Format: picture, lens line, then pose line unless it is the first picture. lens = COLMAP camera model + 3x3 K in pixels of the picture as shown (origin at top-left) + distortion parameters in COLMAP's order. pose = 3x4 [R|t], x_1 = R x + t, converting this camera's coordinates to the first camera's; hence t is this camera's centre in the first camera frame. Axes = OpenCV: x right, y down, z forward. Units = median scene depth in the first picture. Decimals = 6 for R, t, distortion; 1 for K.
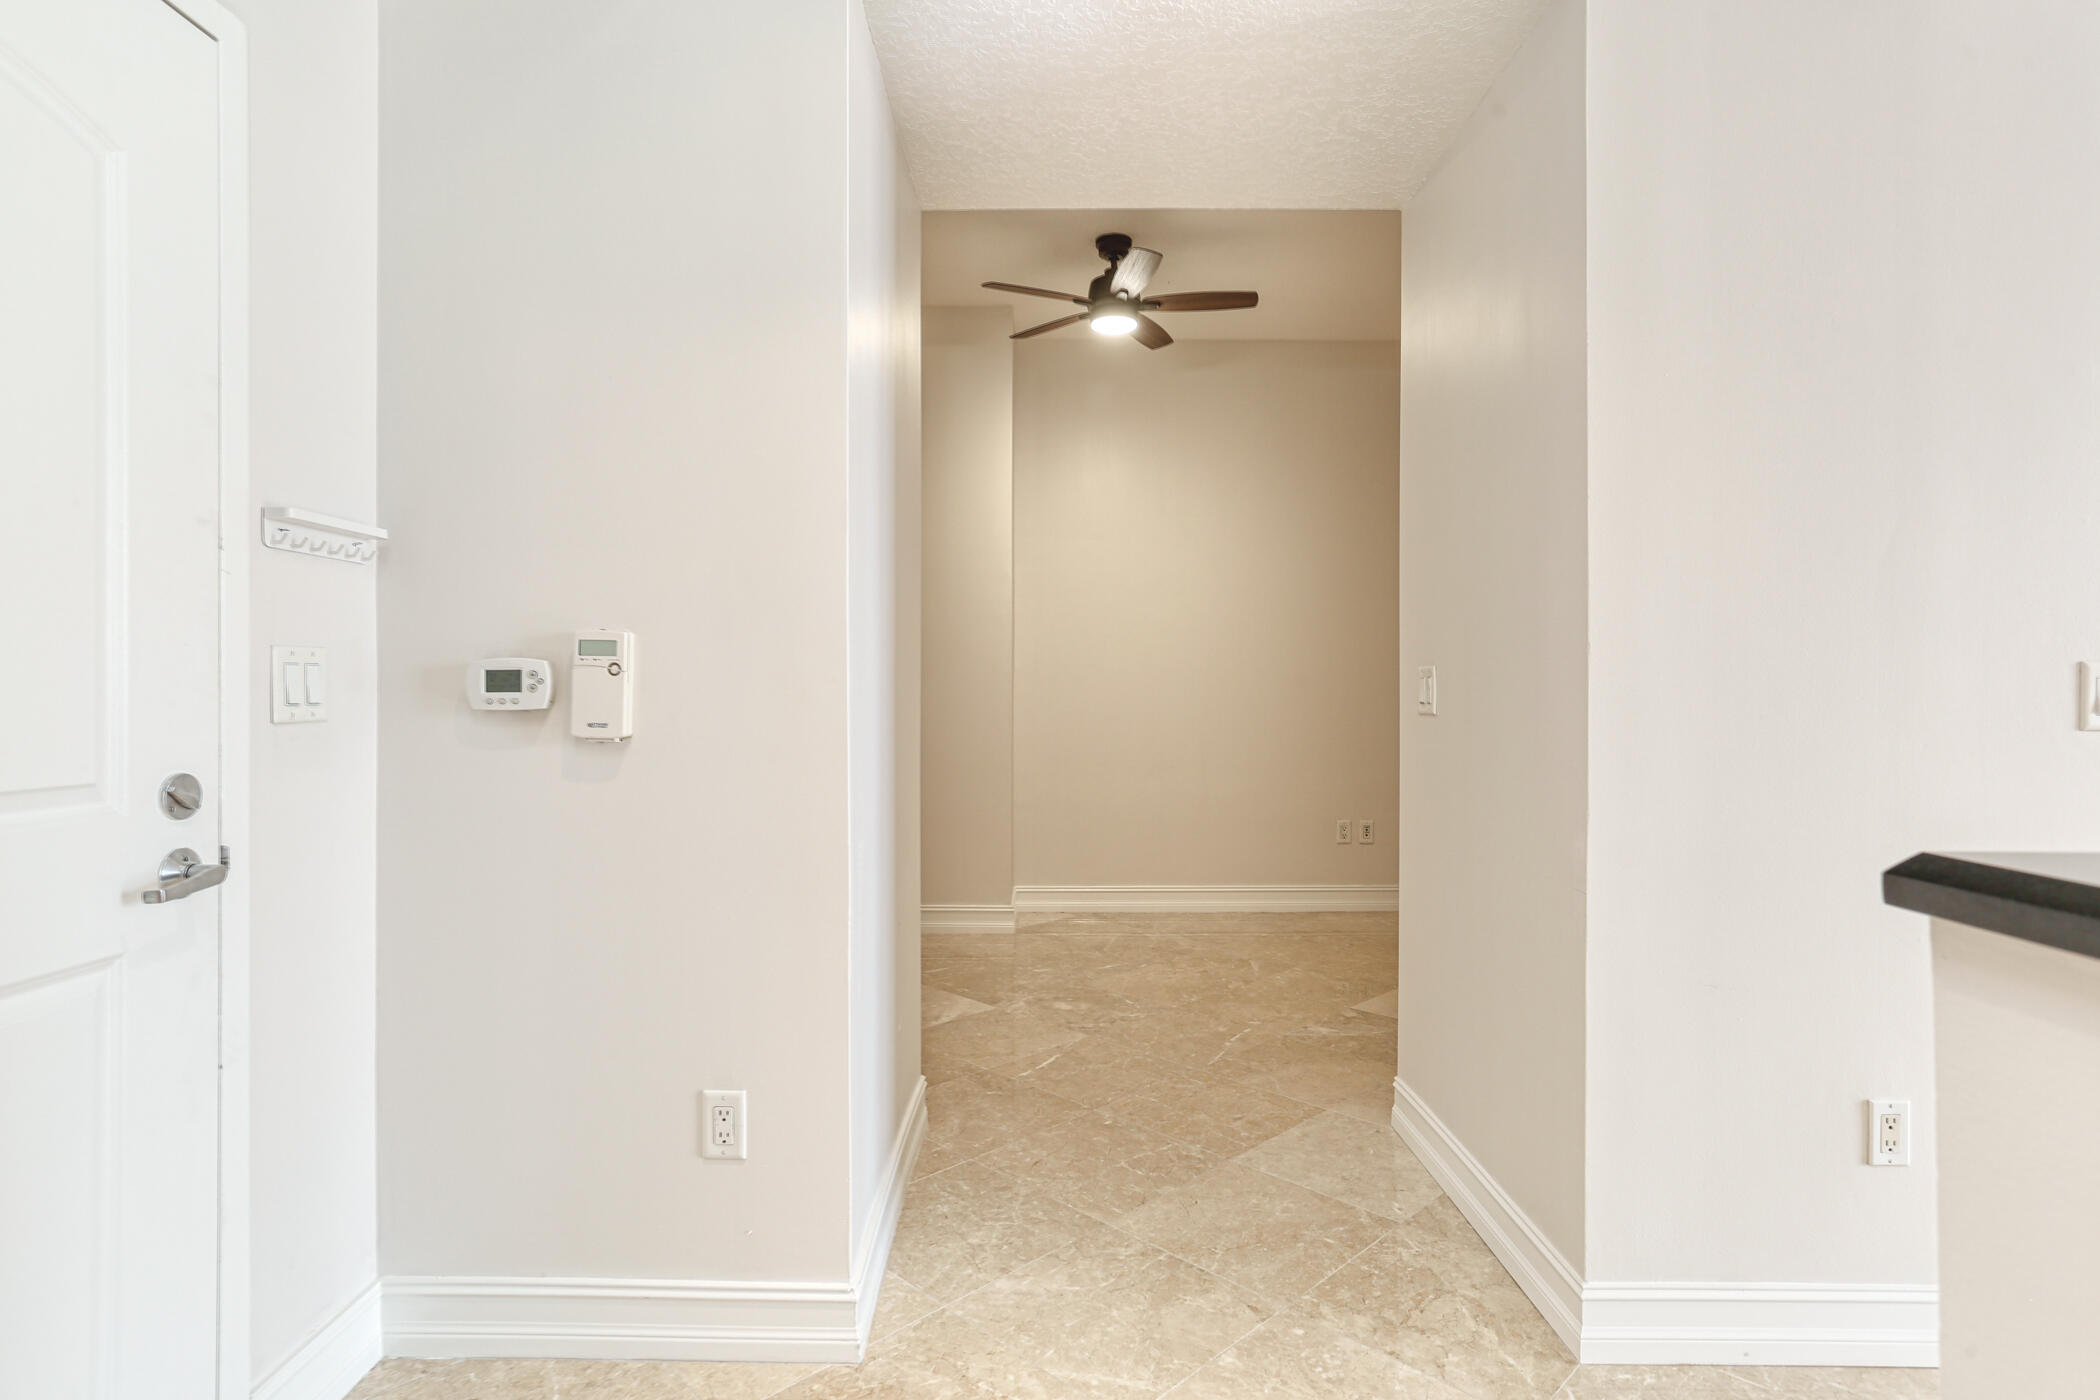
lens RADIAL K [[1042.4, 0, 1049.3], [0, 1042.4, 687.2], [0, 0, 1]] dist [-0.001814, -0.000280]
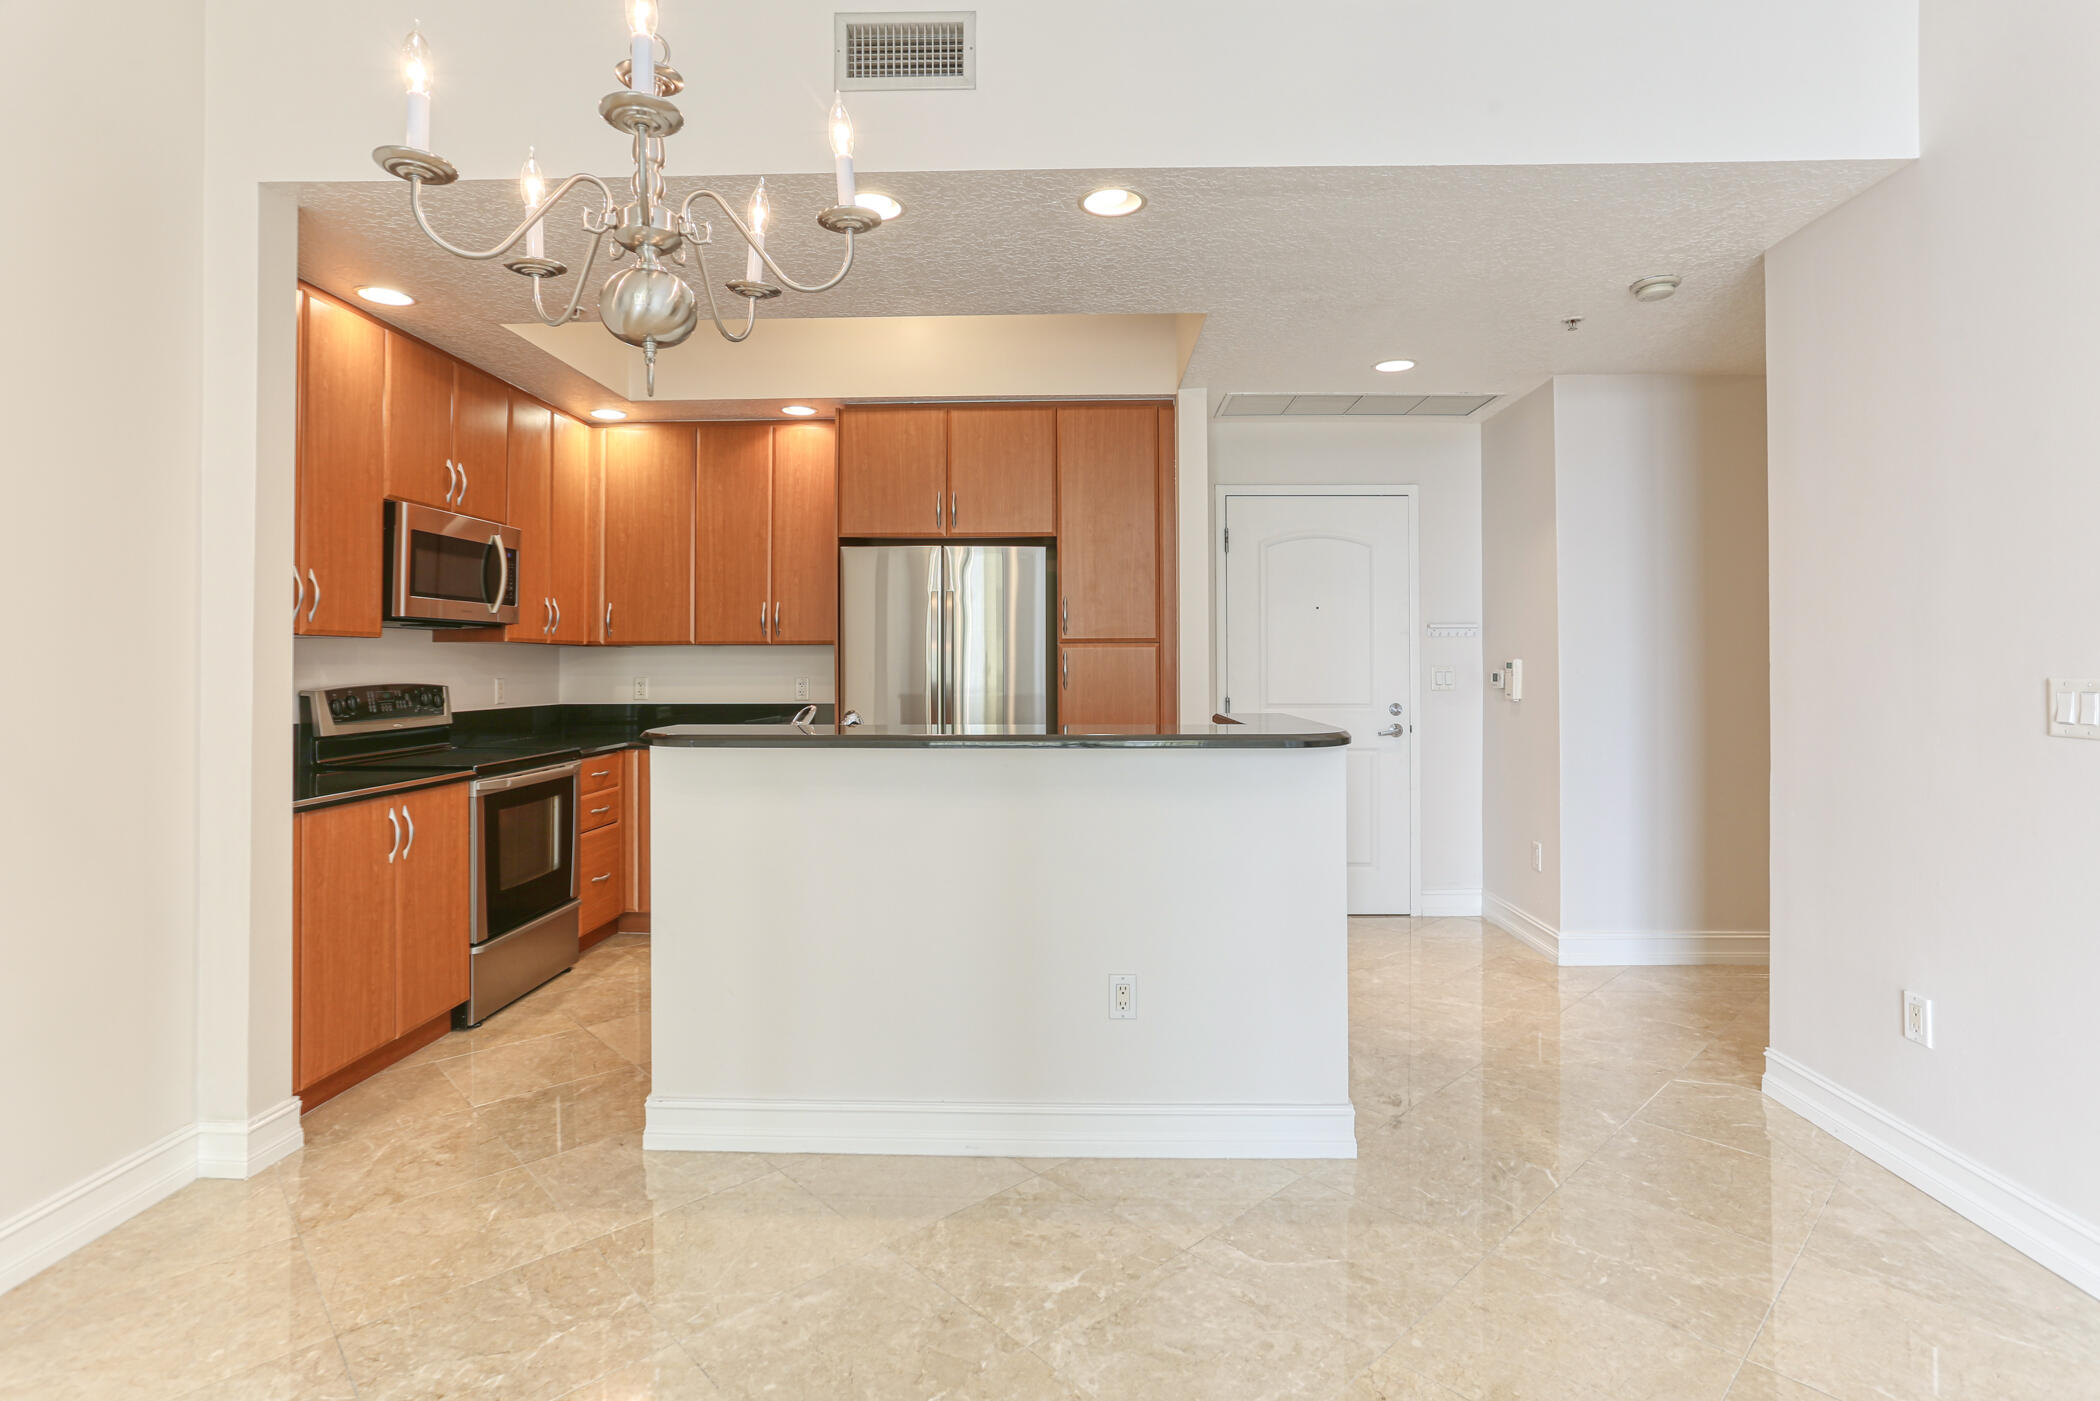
lens RADIAL K [[1049.2, 0, 1034.4], [0, 1049.2, 650.8], [0, 0, 1]] dist [-0.047573, 0.033889]
pose [[-0.036083, -0.014929, -0.999237, 1.623684], [-0.000546, 0.999889, -0.014919, -0.026680], [0.999349, 0.000007, -0.036087, -0.085060]]
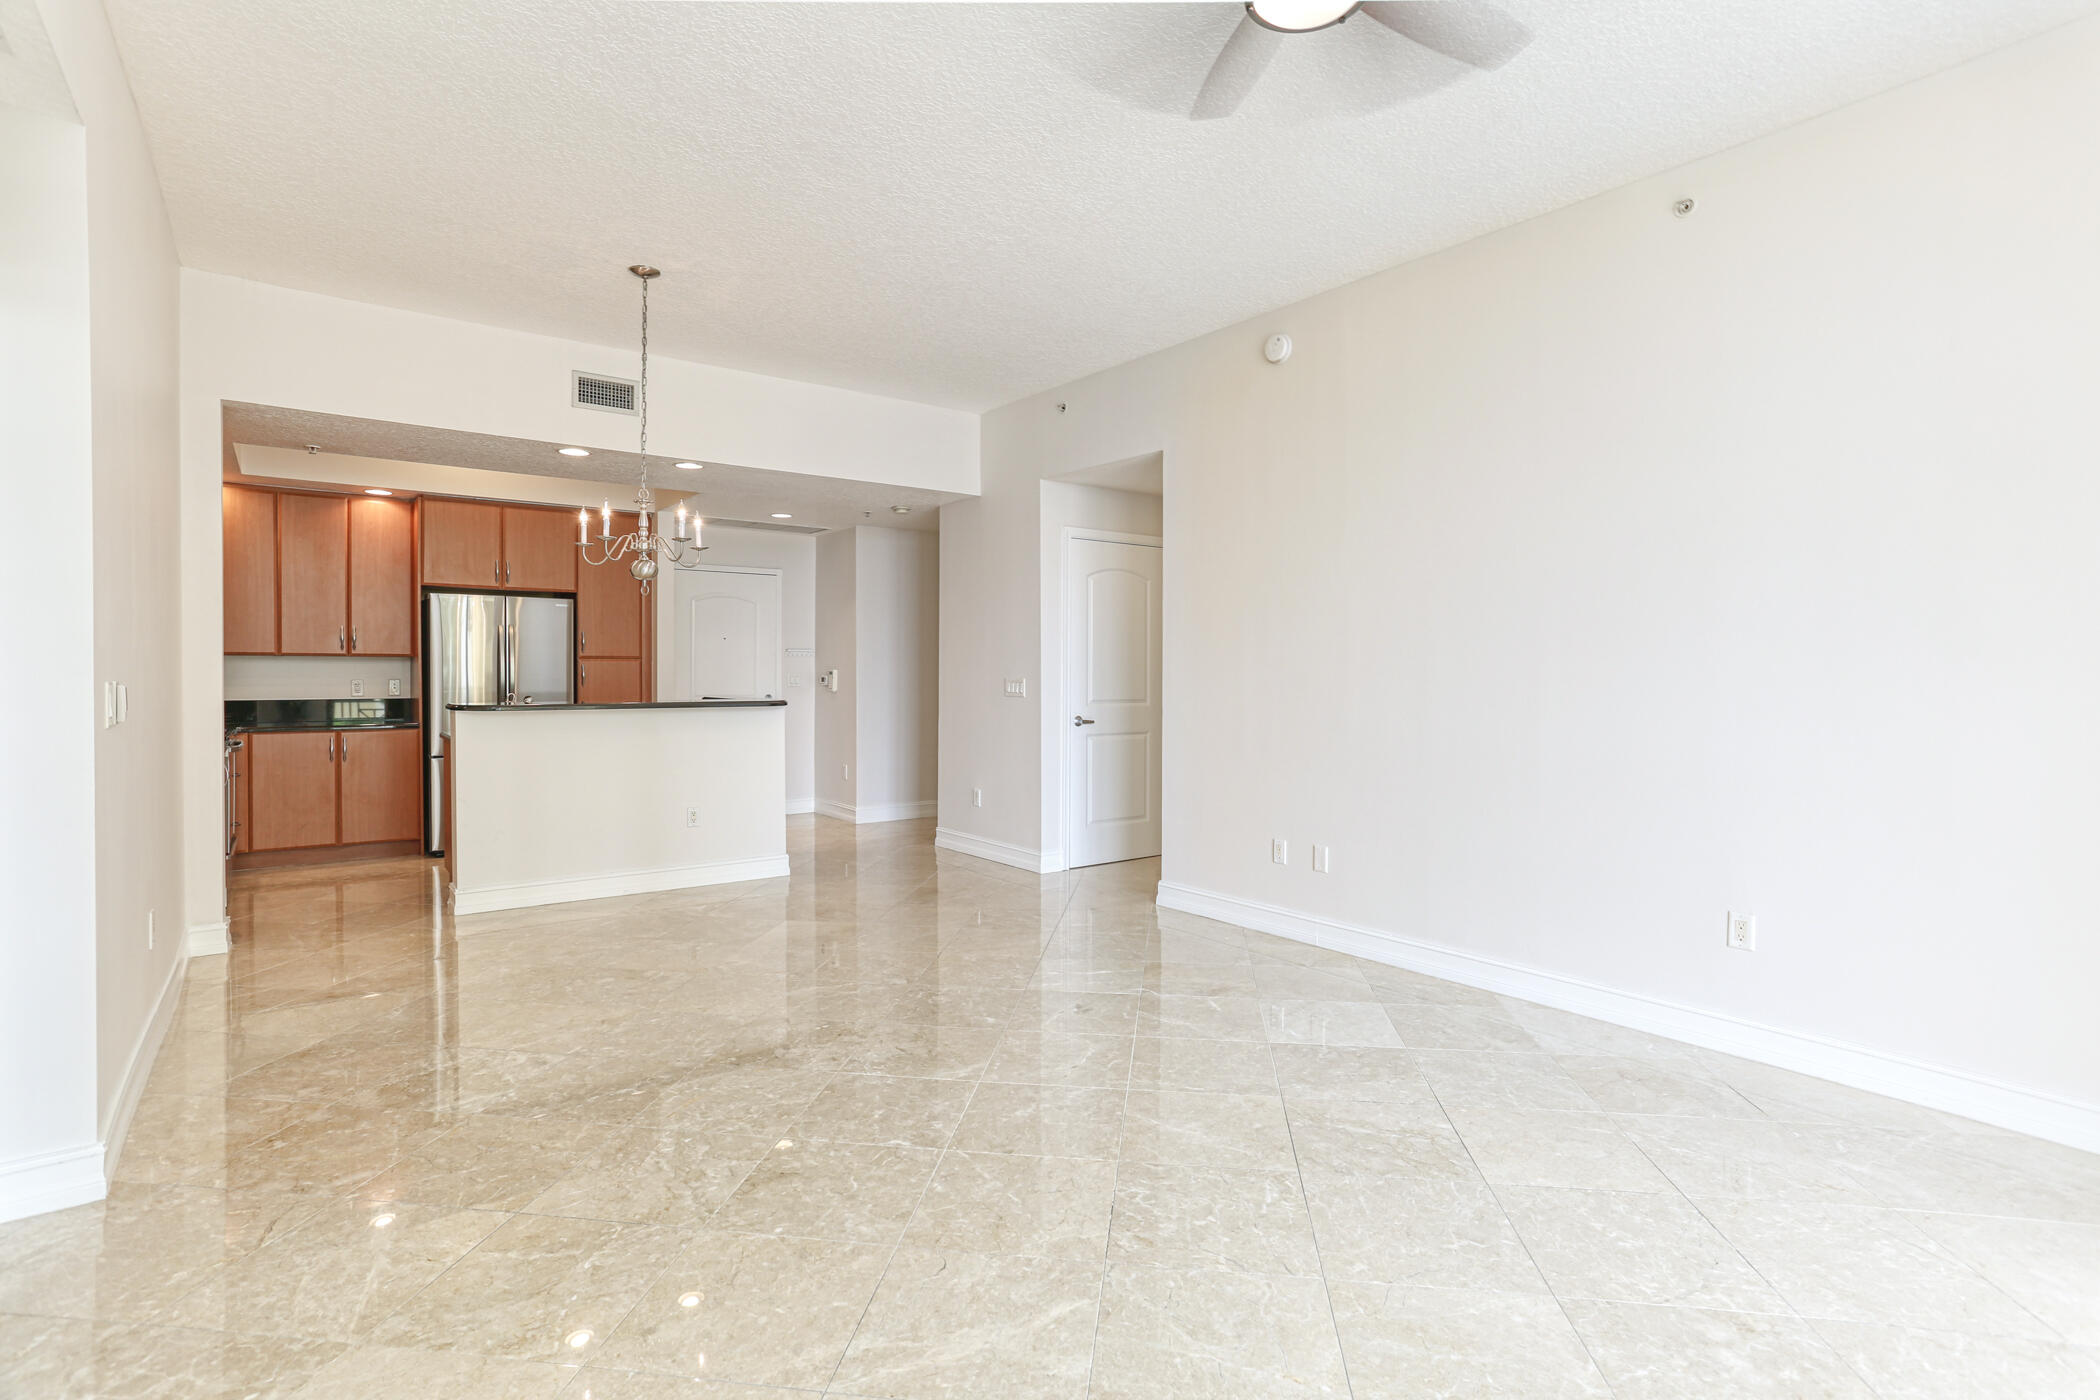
lens RADIAL K [[1009.4, 0, 1049.4], [0, 1009.4, 687.0], [0, 0, 1]] dist [-0.051083, 0.029395]
pose [[0.601645, 0.012482, -0.798666, 2.991373], [-0.004369, 0.999914, 0.012336, -0.027214], [0.798752, -0.003932, 0.601648, -0.813921]]
